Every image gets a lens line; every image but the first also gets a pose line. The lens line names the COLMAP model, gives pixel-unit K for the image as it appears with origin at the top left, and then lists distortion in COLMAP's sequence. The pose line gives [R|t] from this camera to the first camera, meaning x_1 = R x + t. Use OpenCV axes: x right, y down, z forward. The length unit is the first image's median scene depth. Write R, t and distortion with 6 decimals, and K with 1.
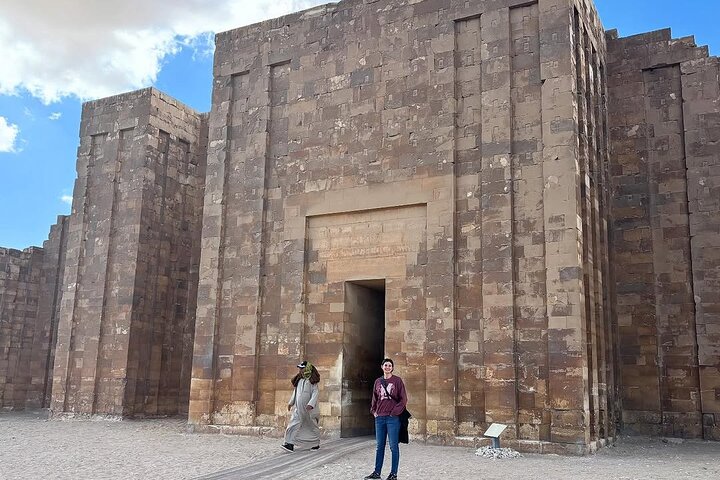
lens RADIAL K [[692.1, 0, 367.3], [0, 692.1, 250.7], [0, 0, 1]] dist [0.061623, 0.000000]
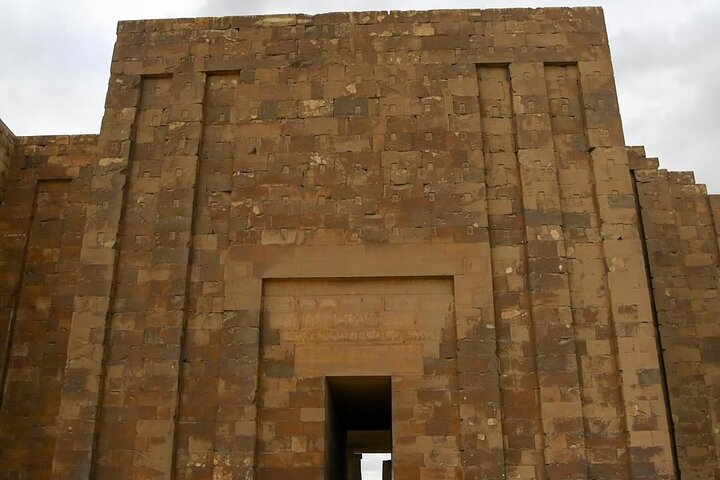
lens RADIAL K [[736.8, 0, 360.4], [0, 736.8, 233.9], [0, 0, 1]] dist [-0.114416, 0.000000]
pose [[0.902742, 0.144577, 0.405159, -0.309144], [-0.062747, 0.976014, -0.208471, 0.054203], [-0.425581, 0.162773, 0.890161, 0.306797]]
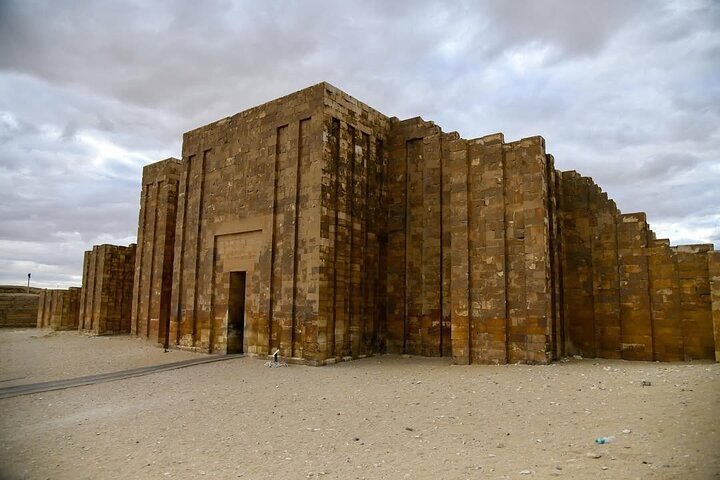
lens RADIAL K [[484.2, 0, 359.7], [0, 484.2, 238.9], [0, 0, 1]] dist [-0.093673, -0.000666]
pose [[0.986882, -0.031449, -0.158351, 0.505032], [0.039014, 0.998230, 0.044891, -0.085436], [0.156659, -0.050480, 0.986362, -0.205757]]
